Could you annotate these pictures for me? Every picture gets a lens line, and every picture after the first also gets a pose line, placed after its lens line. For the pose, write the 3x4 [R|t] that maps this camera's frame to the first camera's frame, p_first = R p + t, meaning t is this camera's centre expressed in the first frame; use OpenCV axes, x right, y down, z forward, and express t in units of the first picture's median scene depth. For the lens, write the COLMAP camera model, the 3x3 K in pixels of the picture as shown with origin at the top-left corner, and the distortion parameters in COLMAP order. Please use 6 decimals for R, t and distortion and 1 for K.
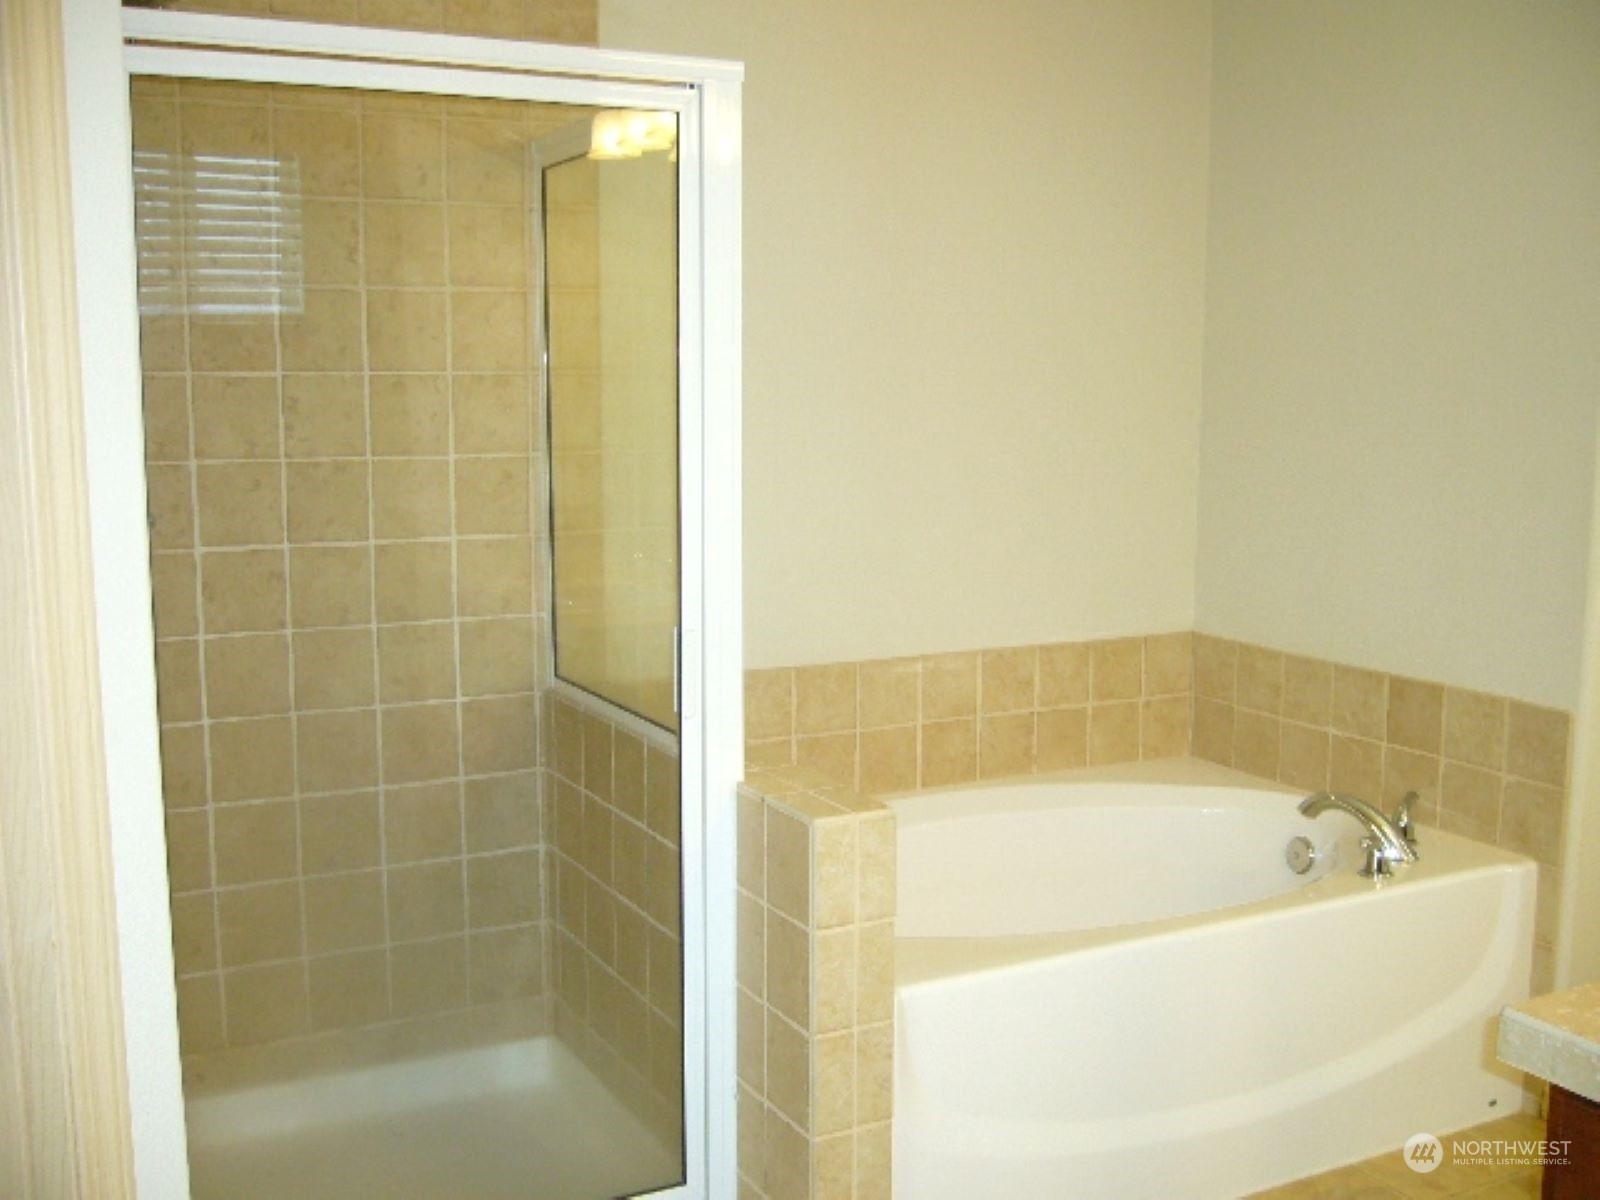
lens RADIAL K [[1708.6, 0, 800.0], [0, 1708.6, 600.0], [0, 0, 1]] dist [-0.082552, -0.007606]
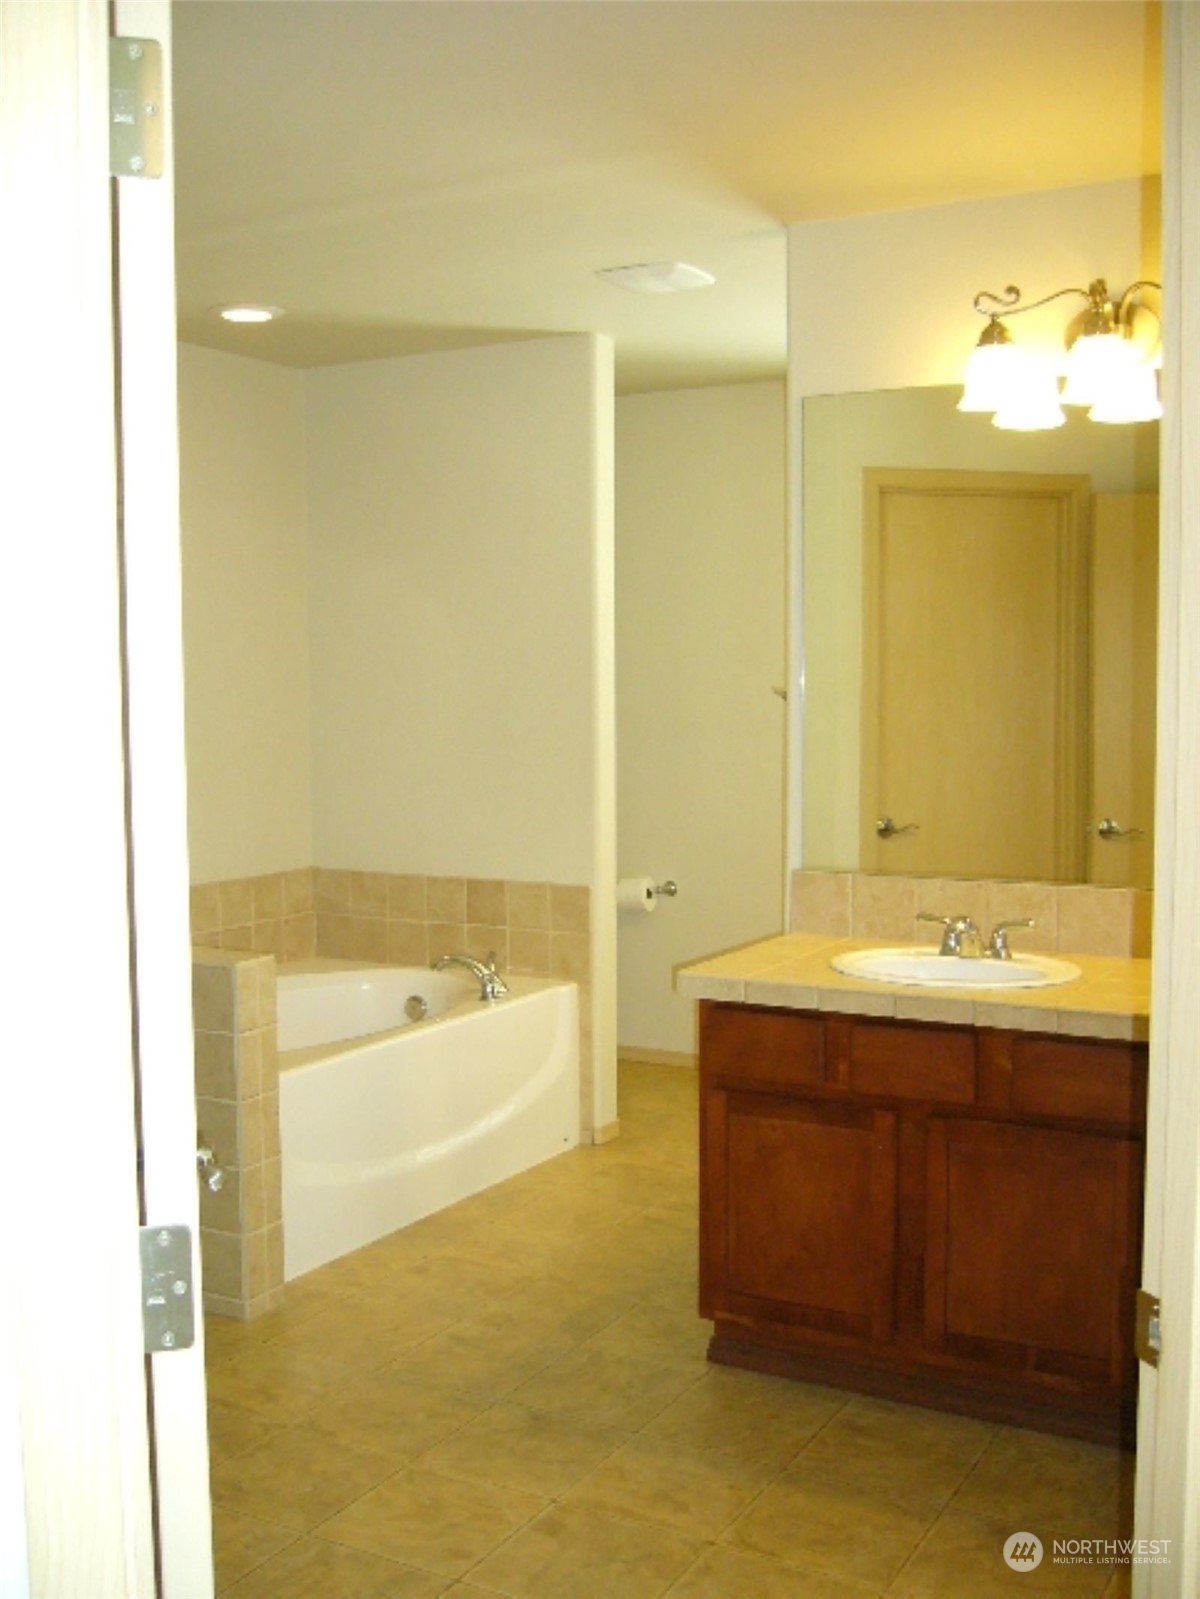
lens RADIAL K [[1707.5, 0, 600.0], [0, 1707.5, 799.5], [0, 0, 1]] dist [-0.082552, -0.007606]
pose [[0.843494, -0.047262, 0.535055, -0.380214], [0.081542, 0.995843, -0.040583, 0.047018], [-0.530913, 0.077861, 0.843842, -0.375072]]
